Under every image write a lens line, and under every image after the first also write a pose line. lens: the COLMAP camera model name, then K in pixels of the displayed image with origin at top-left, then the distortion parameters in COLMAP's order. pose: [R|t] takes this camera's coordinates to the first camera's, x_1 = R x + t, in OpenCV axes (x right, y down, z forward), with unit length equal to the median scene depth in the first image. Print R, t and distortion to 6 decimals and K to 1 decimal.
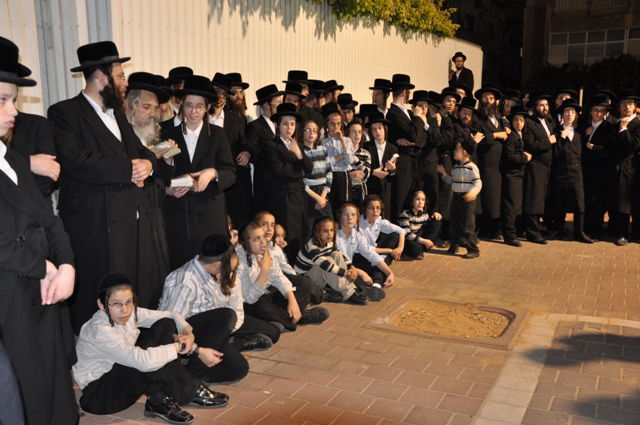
lens RADIAL K [[642.4, 0, 321.6], [0, 642.4, 224.6], [0, 0, 1]] dist [-0.014246, 0.140523]
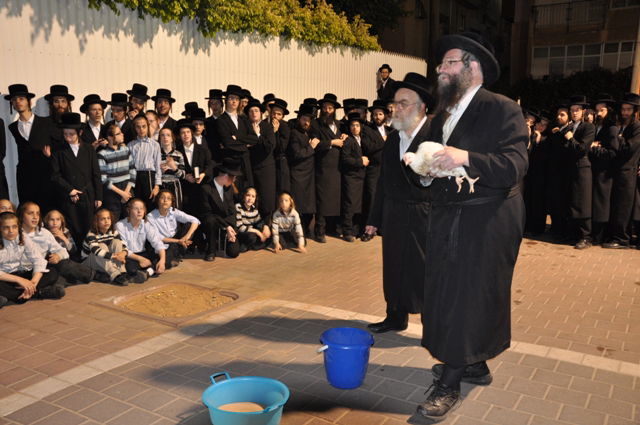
lens RADIAL K [[592.3, 0, 311.0], [0, 592.3, 210.5], [0, 0, 1]] dist [-0.074379, 0.175463]
pose [[0.993971, 0.031116, -0.105140, 0.343903], [-0.032641, 0.999385, -0.012816, -0.004417], [0.104676, 0.016171, 0.994375, -0.011765]]
